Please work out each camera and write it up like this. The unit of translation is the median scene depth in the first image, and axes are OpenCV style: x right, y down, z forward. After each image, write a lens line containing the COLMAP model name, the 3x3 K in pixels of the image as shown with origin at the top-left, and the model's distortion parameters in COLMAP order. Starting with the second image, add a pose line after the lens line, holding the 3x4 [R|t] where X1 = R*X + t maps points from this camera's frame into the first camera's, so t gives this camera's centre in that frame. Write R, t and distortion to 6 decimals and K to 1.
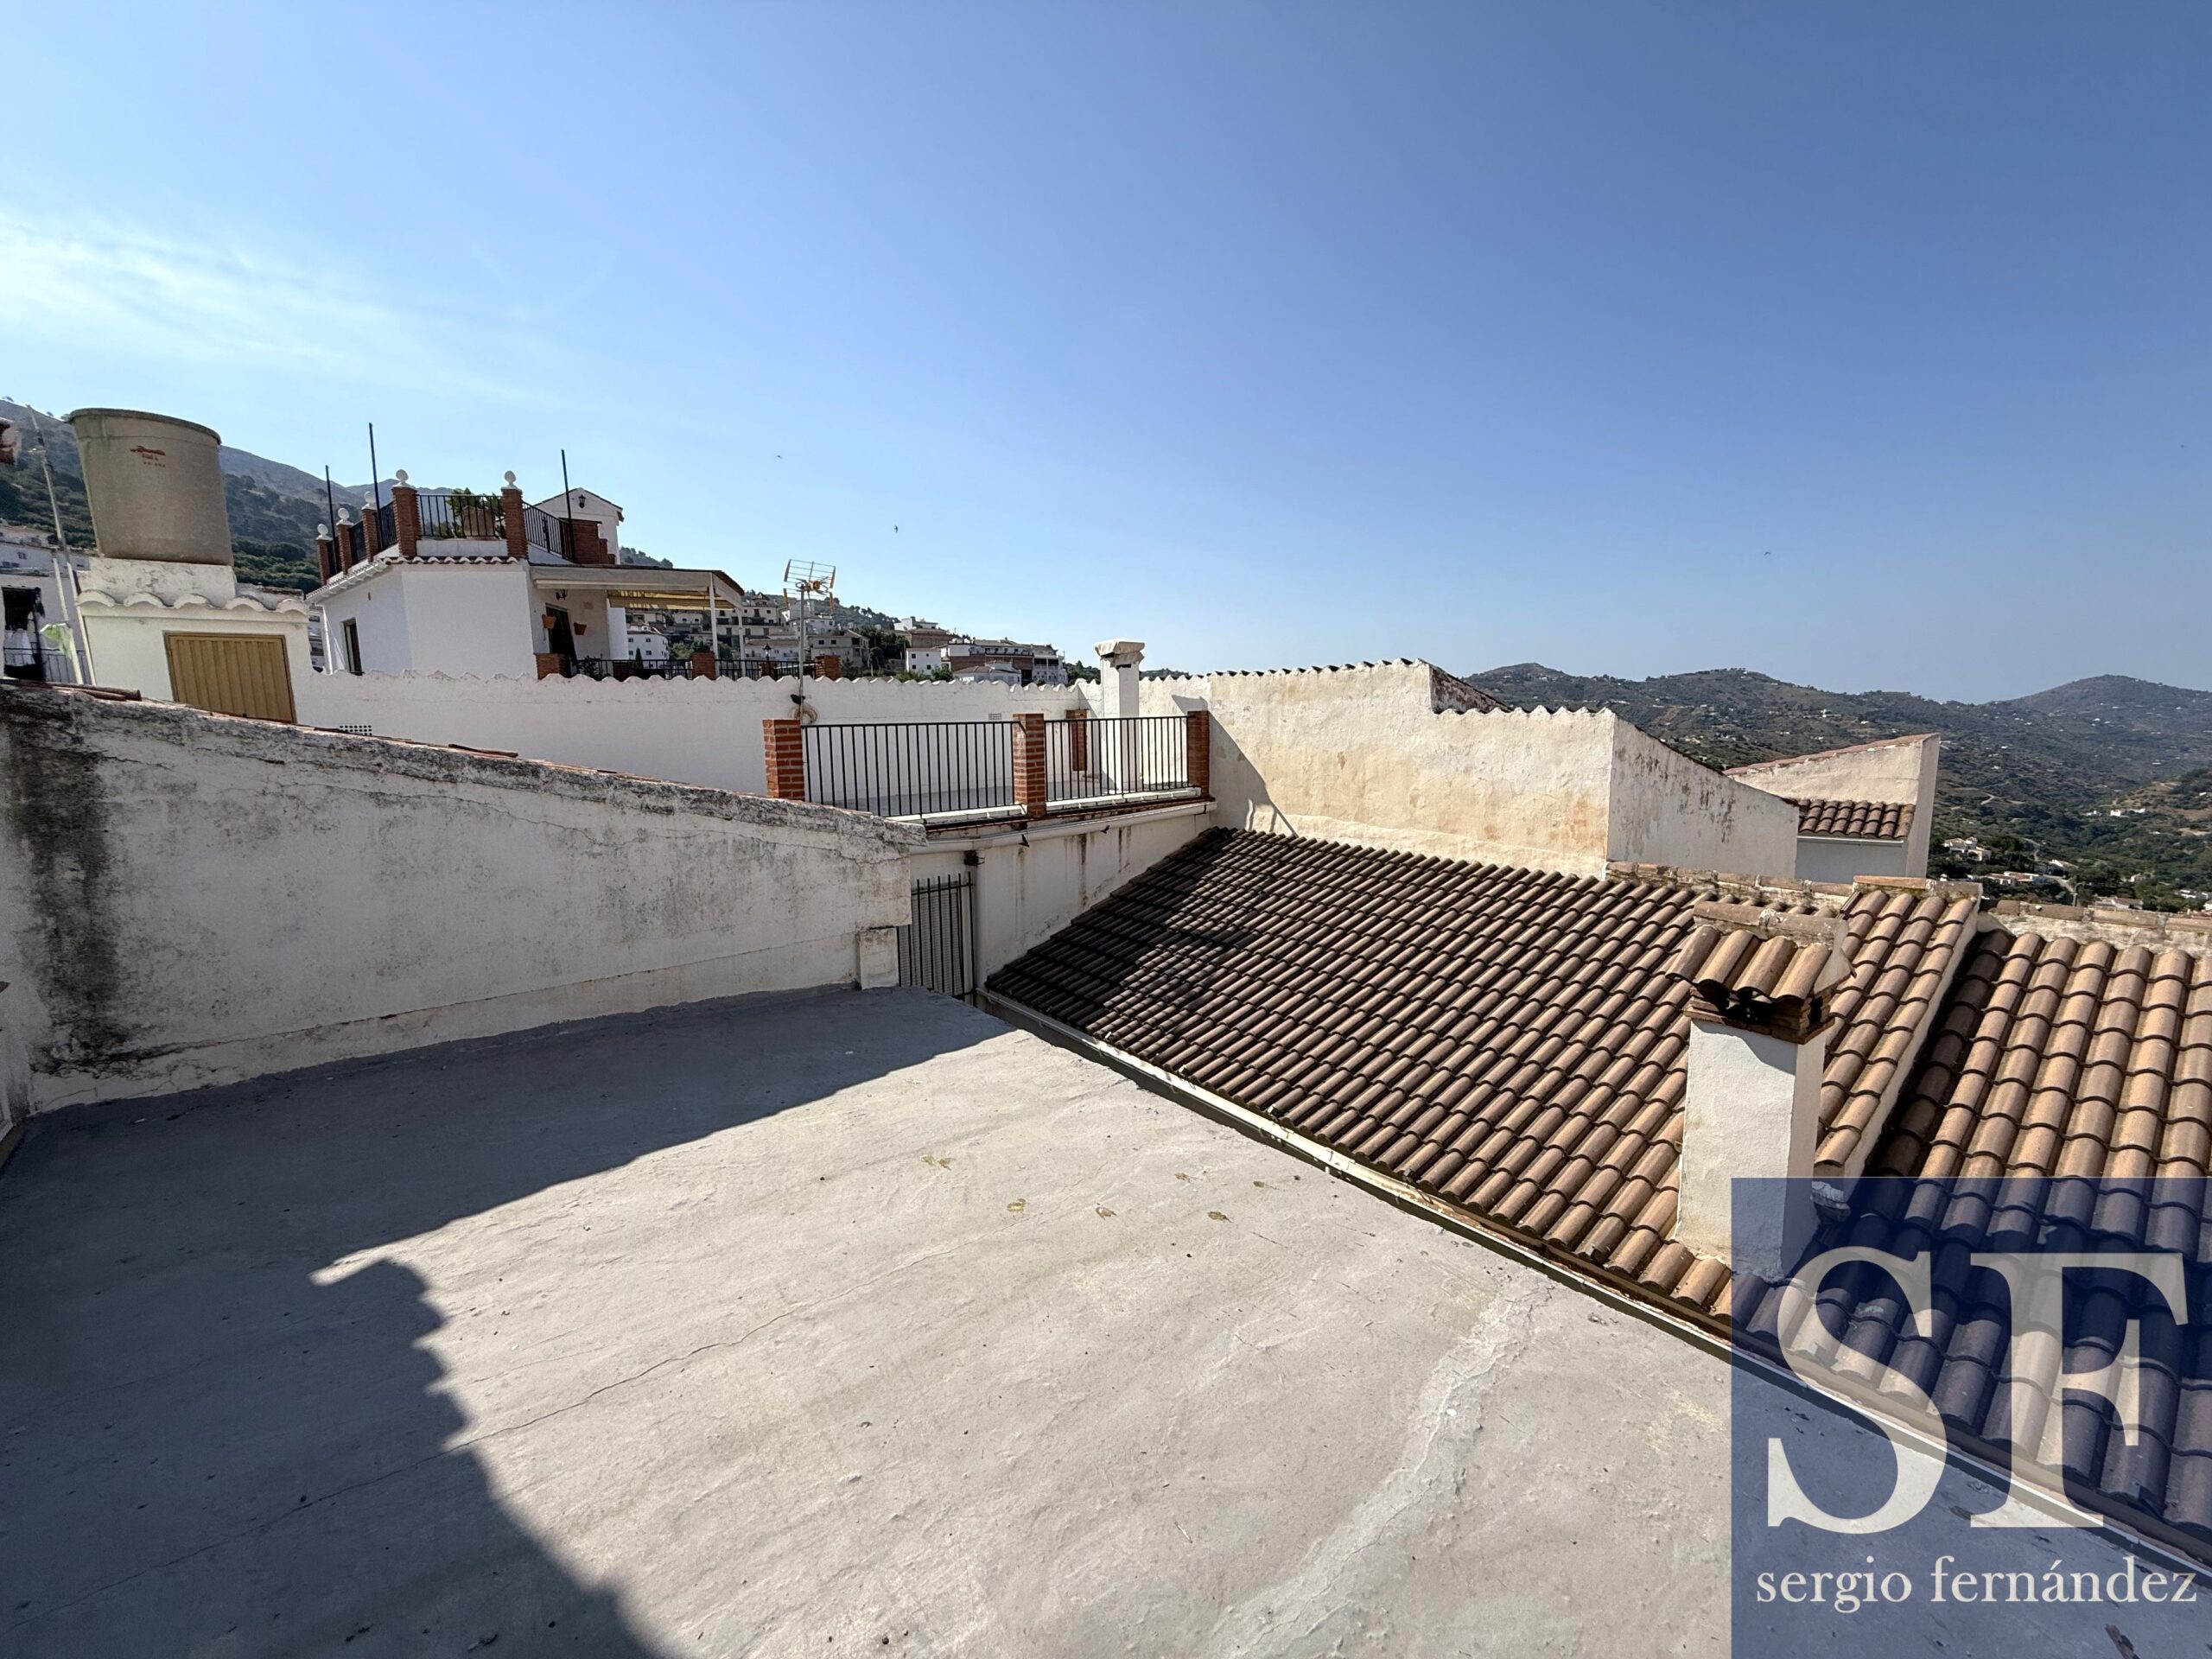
lens RADIAL K [[883.6, 0, 1098.8], [0, 883.6, 827.2], [0, 0, 1]] dist [0.001327, -0.001085]
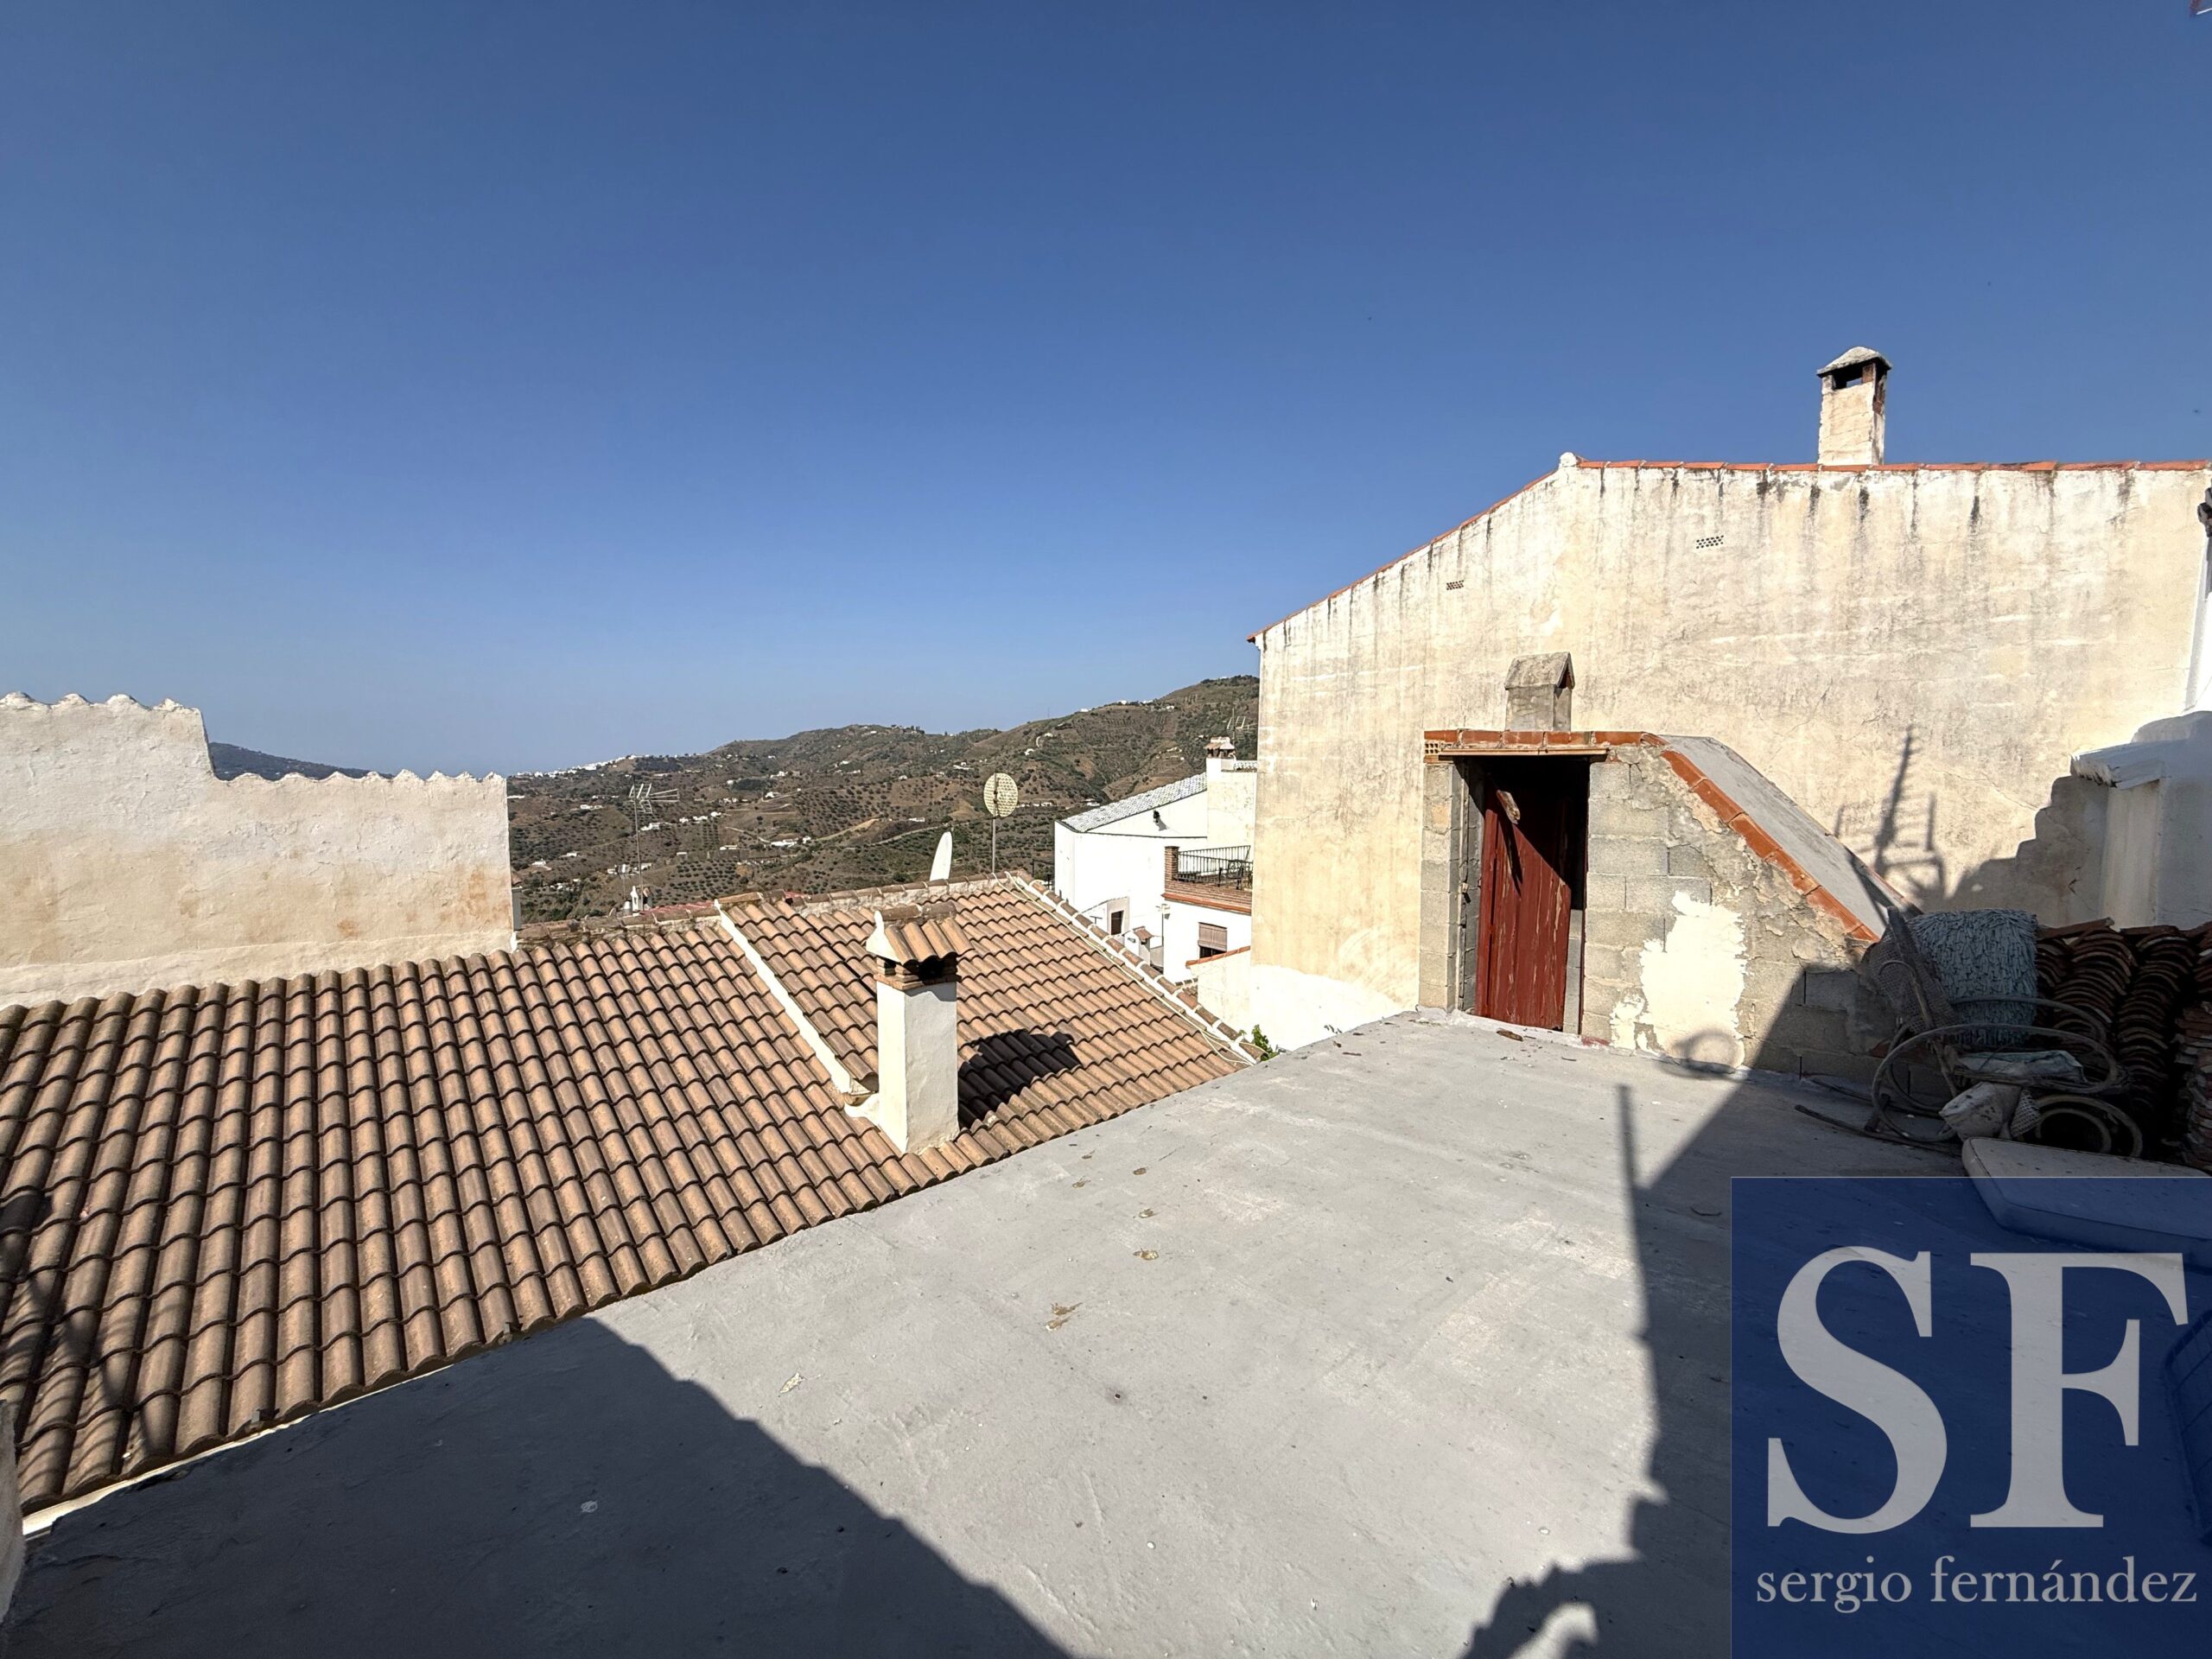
lens RADIAL K [[883.6, 0, 1112.4], [0, 883.6, 821.4], [0, 0, 1]] dist [0.001327, -0.001085]
pose [[-0.067412, -0.049795, 0.996482, -0.385993], [0.128390, 0.990017, 0.058157, -0.048155], [-0.989430, 0.131858, -0.060346, 0.366743]]
